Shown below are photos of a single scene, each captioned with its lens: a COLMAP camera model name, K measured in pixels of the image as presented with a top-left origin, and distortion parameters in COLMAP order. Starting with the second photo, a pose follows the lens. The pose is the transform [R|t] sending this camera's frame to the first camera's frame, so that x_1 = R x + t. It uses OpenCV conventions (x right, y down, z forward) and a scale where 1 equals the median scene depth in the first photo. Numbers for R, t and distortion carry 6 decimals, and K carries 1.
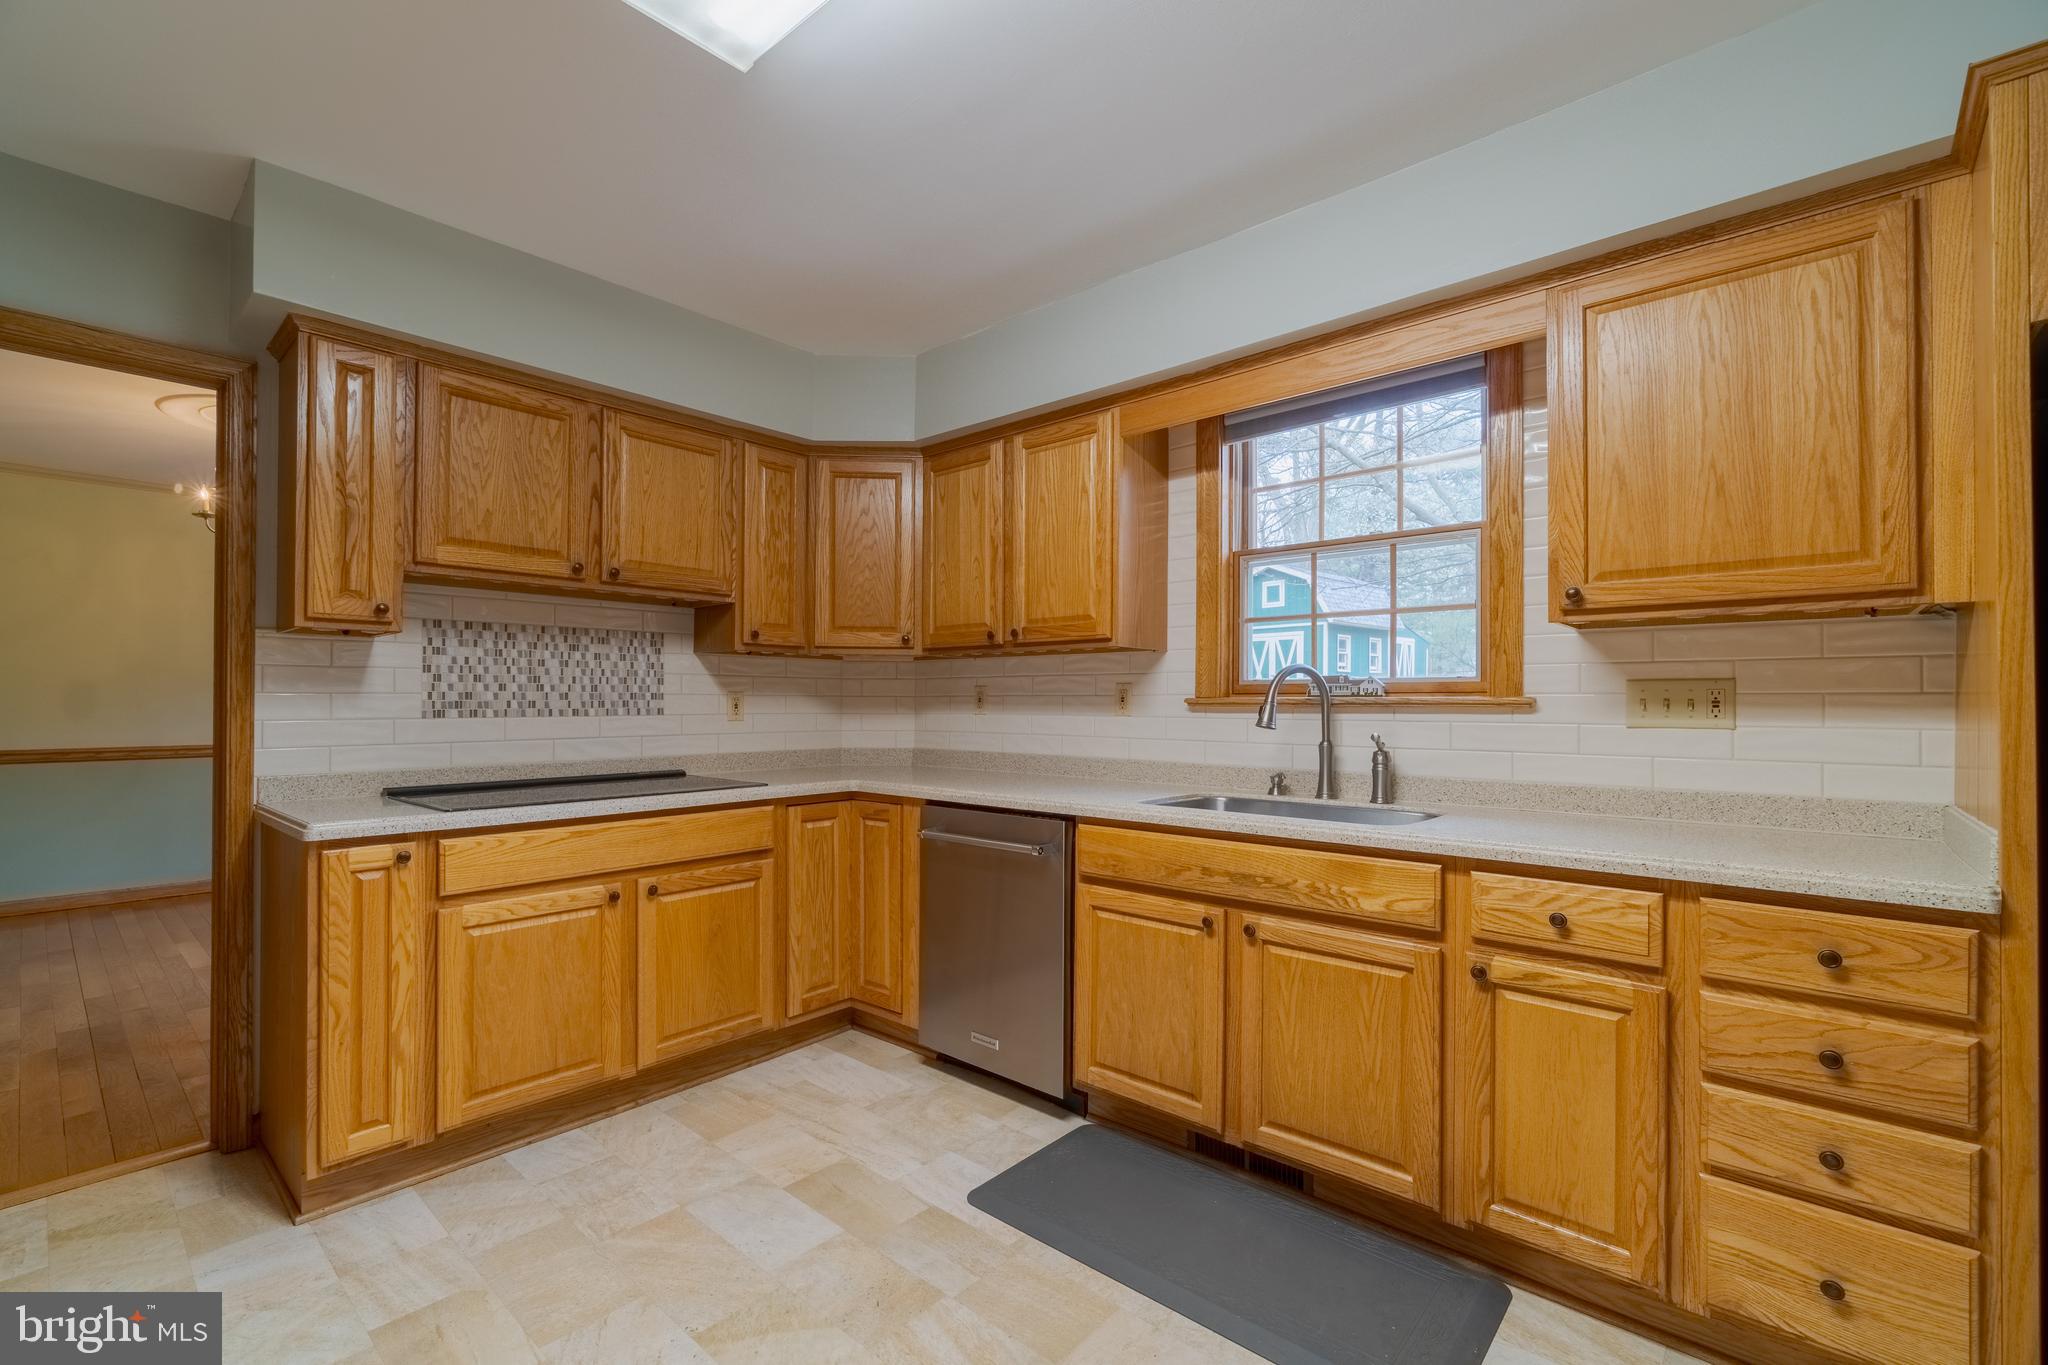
lens RADIAL K [[878.4, 0, 1034.1], [0, 878.4, 694.6], [0, 0, 1]] dist [-0.000032, -0.000058]
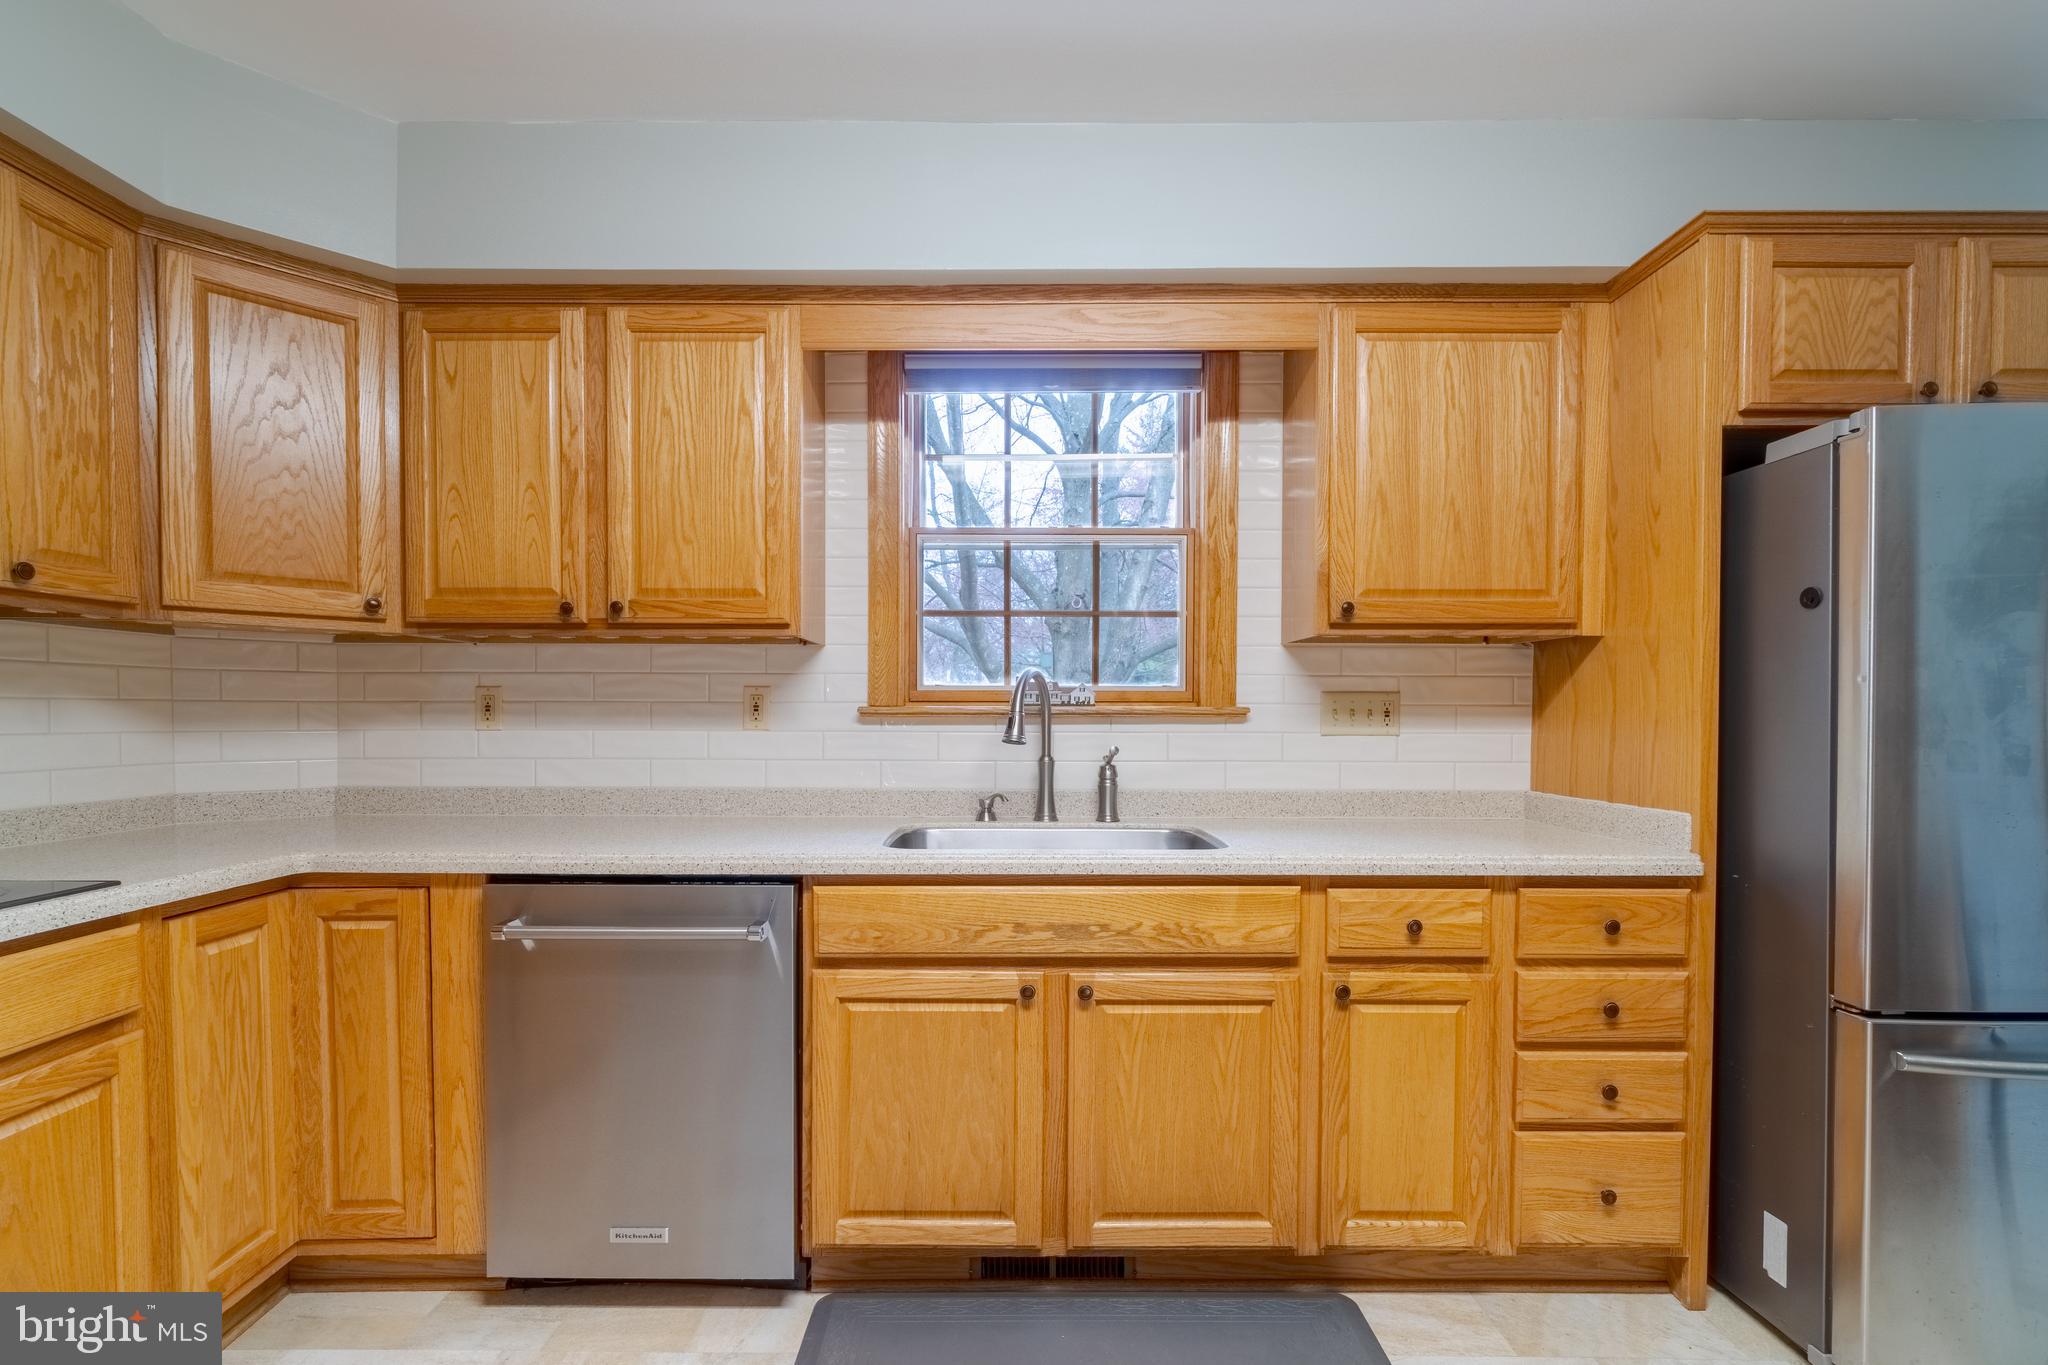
lens RADIAL K [[899.9, 0, 1021.3], [0, 899.9, 730.7], [0, 0, 1]] dist [-0.002867, -0.000386]
pose [[0.755904, -0.015015, 0.654511, -0.291026], [-0.006757, 0.999505, 0.030733, -0.000157], [-0.654648, -0.027654, 0.755428, 0.349784]]
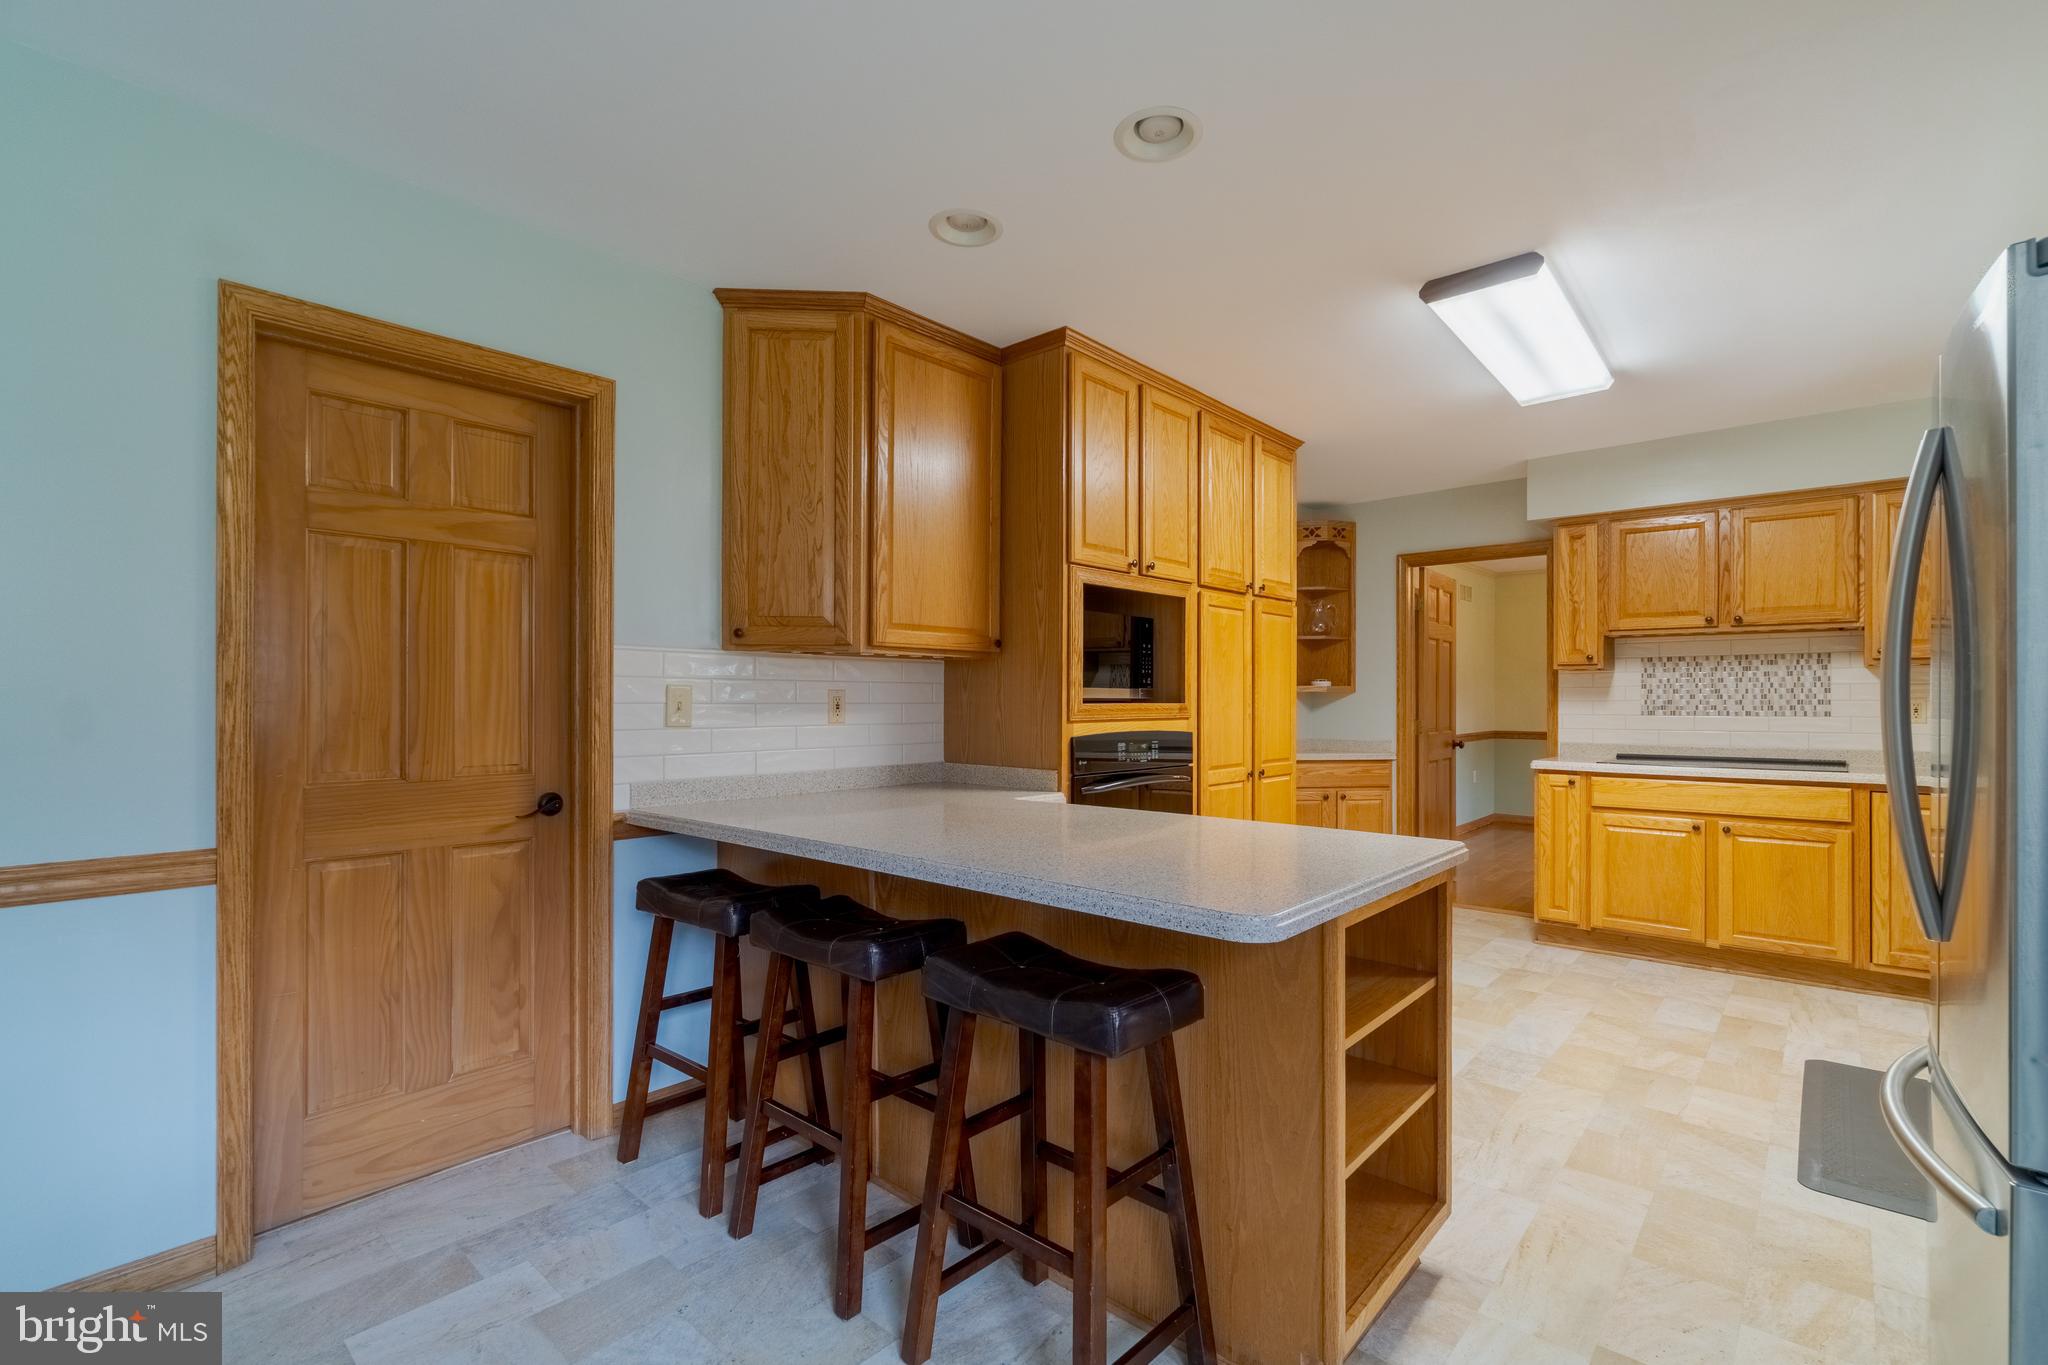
lens RADIAL K [[897.0, 0, 1024.0], [0, 897.0, 682.5], [0, 0, 1]] dist [-0.000727, -0.000234]
pose [[-0.020205, -0.022462, -0.999543, 1.190931], [0.005499, 0.999730, -0.022578, -0.004850], [0.999781, -0.005953, -0.020076, -0.192370]]
